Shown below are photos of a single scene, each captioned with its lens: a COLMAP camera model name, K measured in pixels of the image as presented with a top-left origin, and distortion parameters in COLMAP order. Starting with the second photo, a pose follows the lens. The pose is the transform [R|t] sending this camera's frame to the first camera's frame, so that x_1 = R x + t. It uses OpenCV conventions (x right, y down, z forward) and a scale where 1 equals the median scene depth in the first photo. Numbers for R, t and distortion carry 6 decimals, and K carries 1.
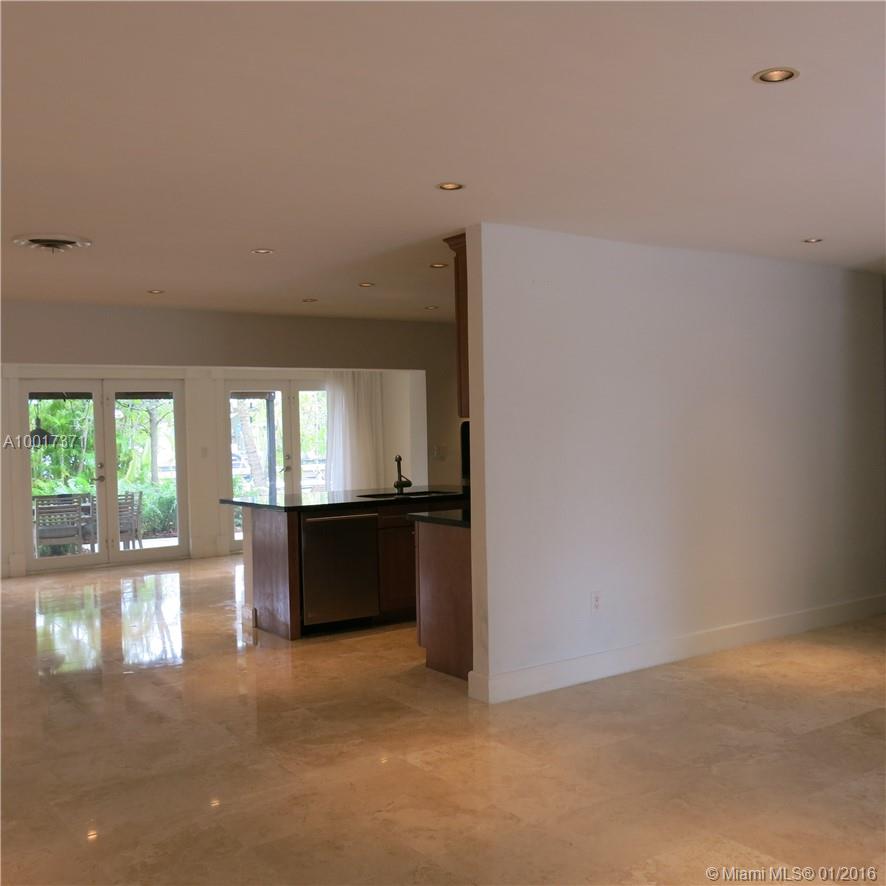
lens RADIAL K [[996.0, 0, 443.0], [0, 996.0, 443.0], [0, 0, 1]] dist [-0.009057, -0.000822]
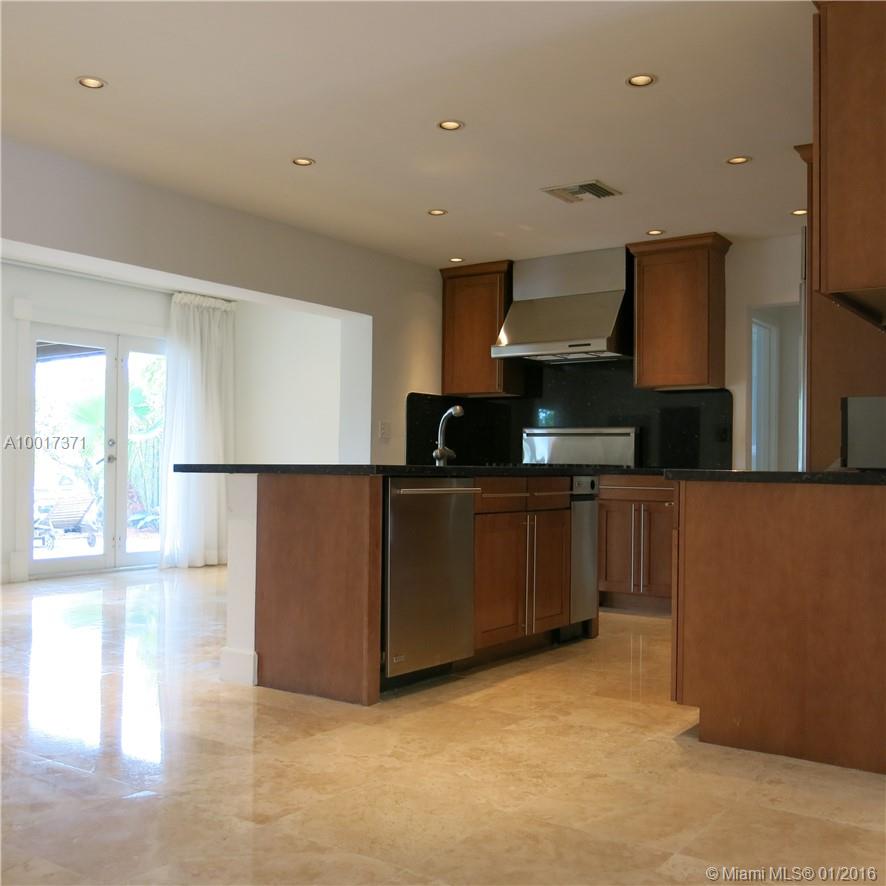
lens RADIAL K [[996.0, 0, 443.0], [0, 996.0, 443.0], [0, 0, 1]] dist [-0.009057, -0.000822]
pose [[0.938577, 0.039653, 0.342784, -0.343112], [-0.024029, 0.998475, -0.049710, 0.085173], [-0.344232, 0.038420, 0.938098, 0.499470]]
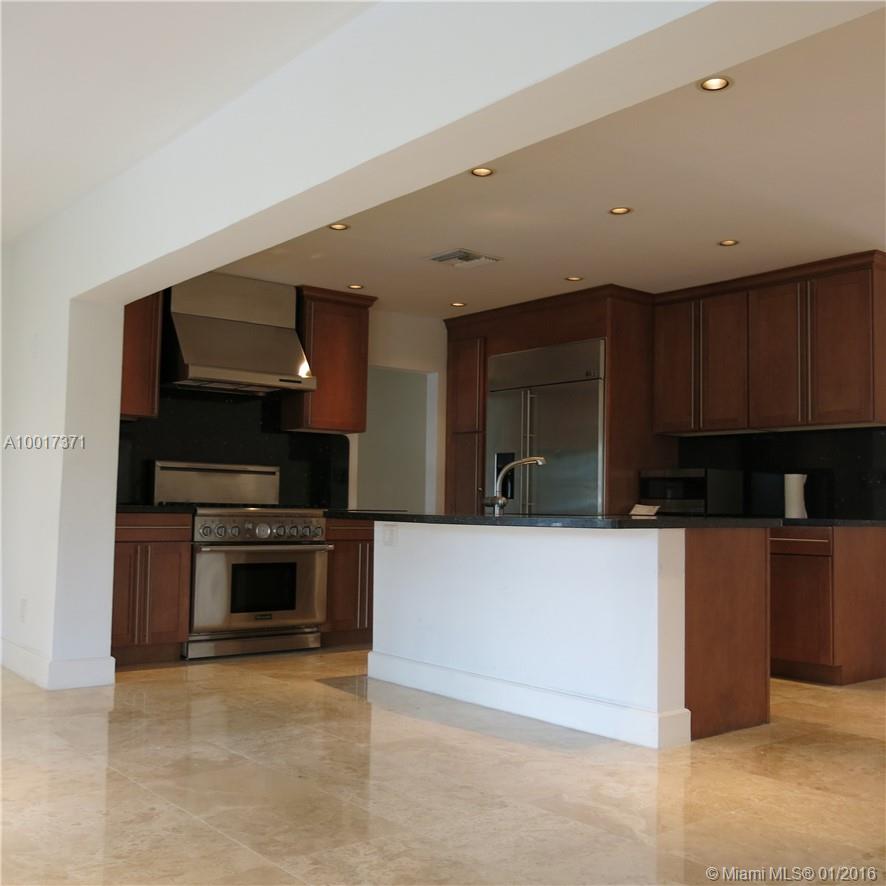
lens RADIAL K [[996.0, 0, 443.0], [0, 996.0, 443.0], [0, 0, 1]] dist [-0.009057, -0.000822]
pose [[-0.059801, 0.083763, 0.994690, -0.893742], [0.004796, 0.996486, -0.083626, 0.074131], [-0.998199, -0.000230, -0.059993, 1.385528]]
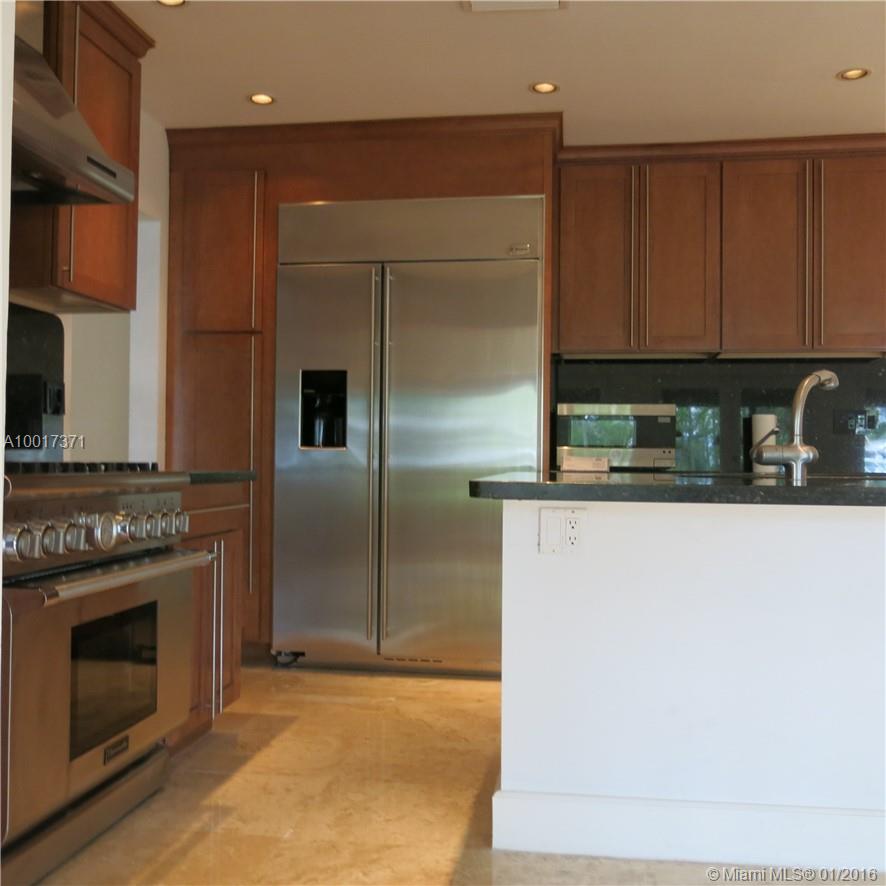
lens RADIAL K [[996.0, 0, 443.0], [0, 996.0, 443.0], [0, 0, 1]] dist [-0.009057, -0.000822]
pose [[-0.725750, 0.024622, 0.687518, -0.237998], [0.018979, 0.999696, -0.015767, 0.051145], [-0.687697, 0.001605, -0.725996, 1.705970]]
